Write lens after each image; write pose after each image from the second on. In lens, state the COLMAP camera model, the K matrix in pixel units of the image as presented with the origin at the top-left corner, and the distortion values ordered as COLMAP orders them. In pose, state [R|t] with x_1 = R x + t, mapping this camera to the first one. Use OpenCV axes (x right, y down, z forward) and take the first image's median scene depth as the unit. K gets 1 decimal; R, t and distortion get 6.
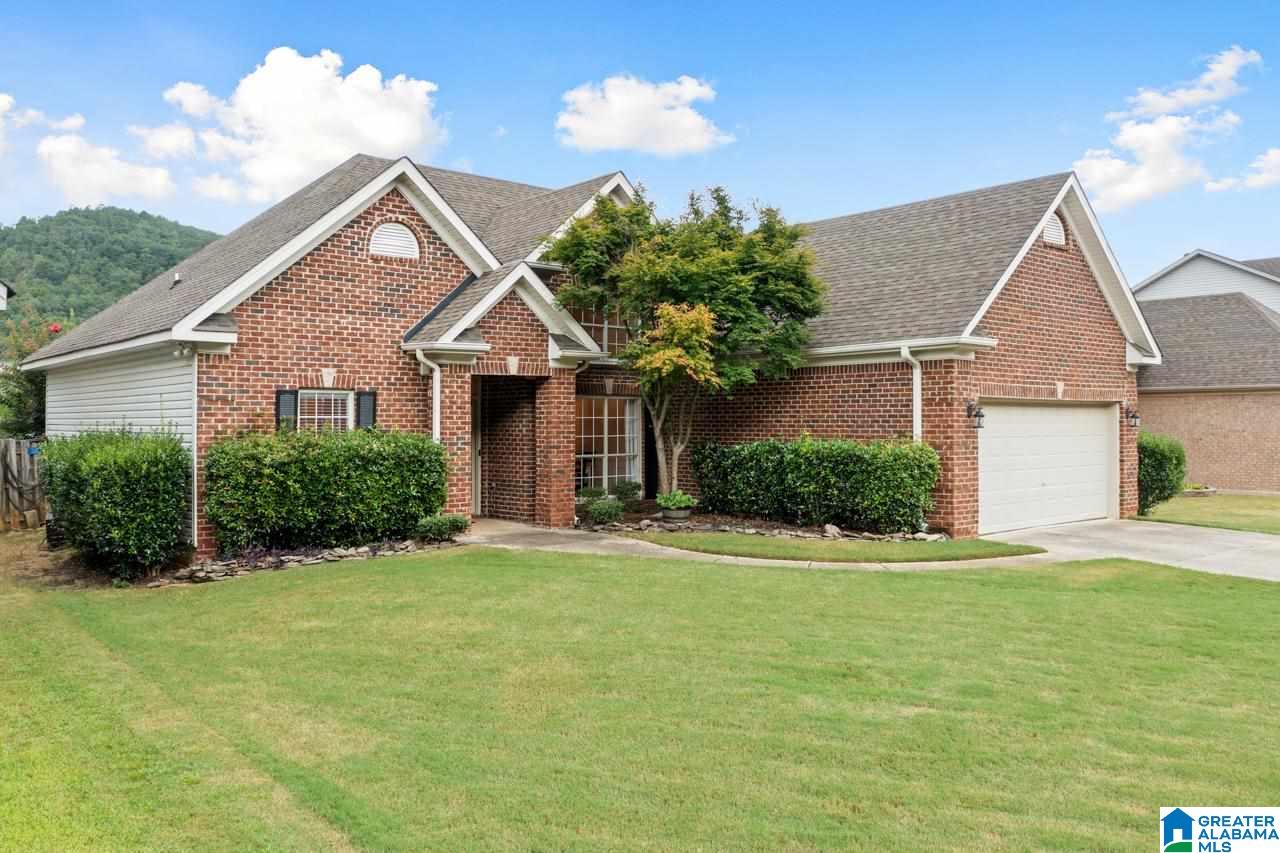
lens RADIAL K [[1020.9, 0, 643.3], [0, 1020.9, 399.4], [0, 0, 1]] dist [-0.005858, -0.000204]
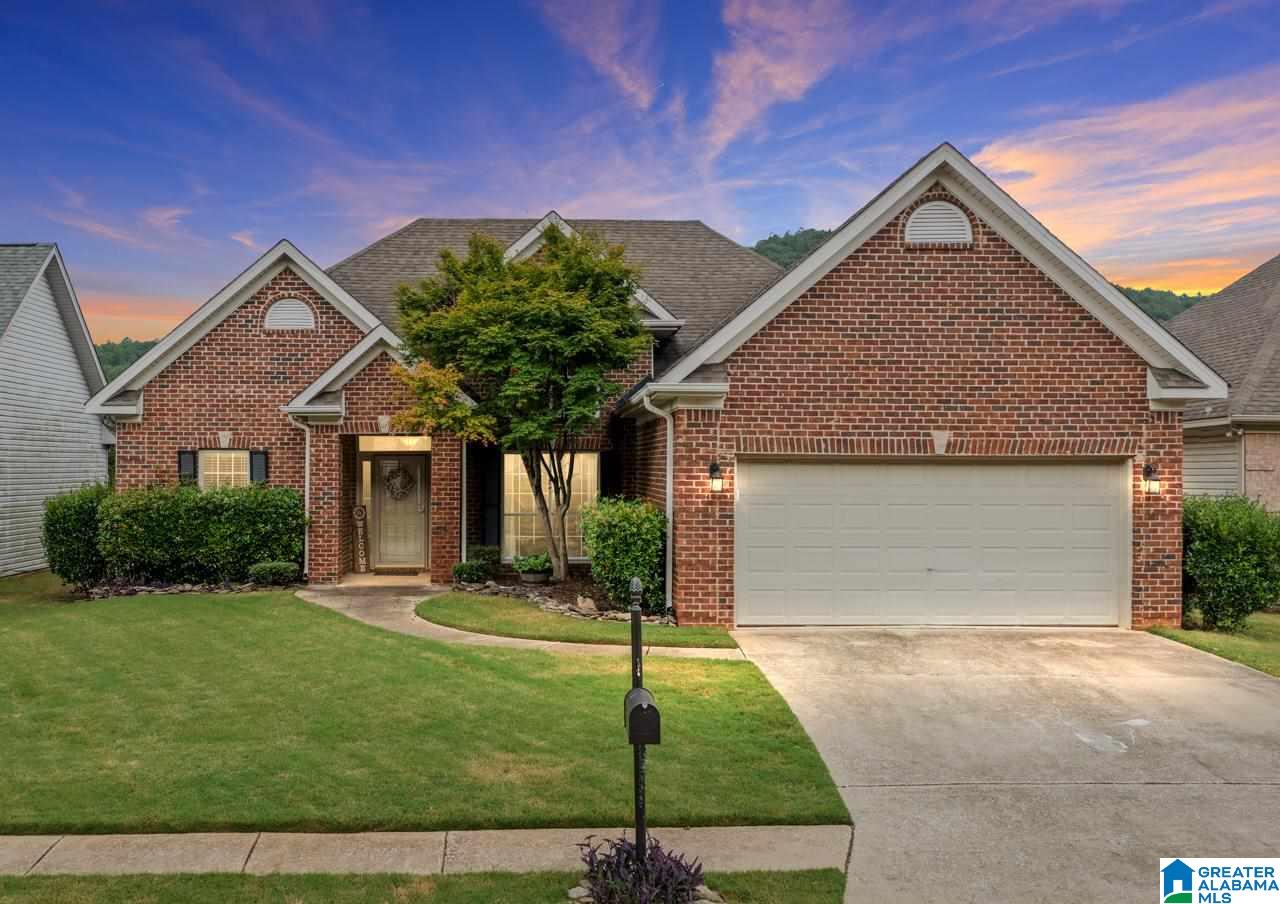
lens RADIAL K [[1295.1, 0, 640.0], [0, 1295.1, 452.0], [0, 0, 1]] dist [-0.000430, -0.000490]
pose [[0.763030, -0.002489, -0.646358, 0.979153], [0.010042, 0.999918, 0.008004, -0.013655], [0.646285, -0.012598, 0.762992, 0.171702]]
